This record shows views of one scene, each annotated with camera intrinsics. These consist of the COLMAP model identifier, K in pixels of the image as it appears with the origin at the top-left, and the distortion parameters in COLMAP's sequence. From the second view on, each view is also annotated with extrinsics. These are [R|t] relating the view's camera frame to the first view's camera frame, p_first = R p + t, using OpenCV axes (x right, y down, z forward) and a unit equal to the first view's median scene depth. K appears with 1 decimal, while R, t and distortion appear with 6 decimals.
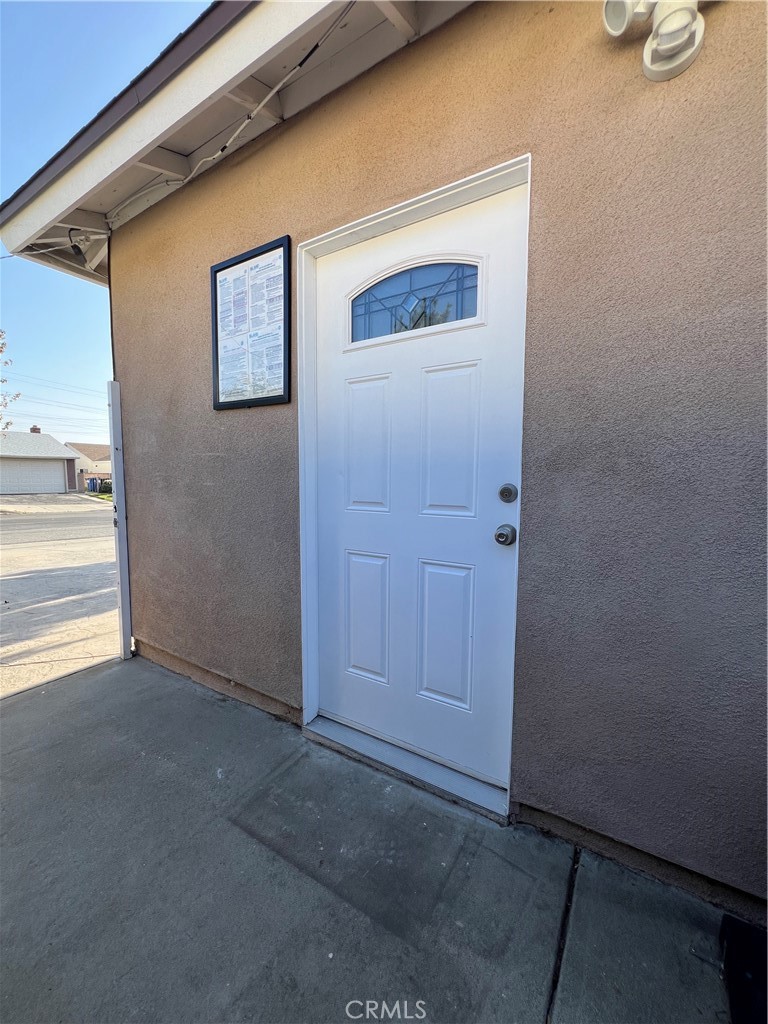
lens RADIAL K [[409.5, 0, 382.5], [0, 409.5, 513.2], [0, 0, 1]] dist [0.001327, 0.000358]
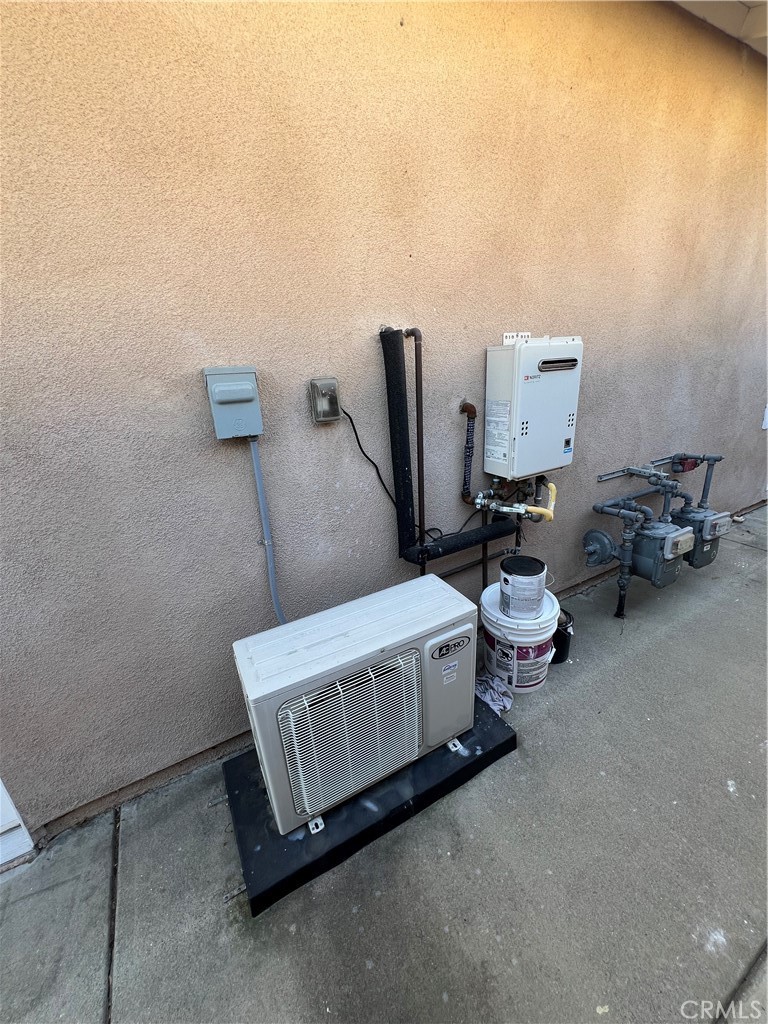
lens RADIAL K [[409.5, 0, 383.3], [0, 409.5, 511.8], [0, 0, 1]] dist [0.001327, 0.000358]
pose [[0.476517, -0.331367, 0.814327, 0.214981], [0.139449, 0.943012, 0.302131, -0.165915], [-0.868035, -0.030413, 0.495570, -0.132978]]
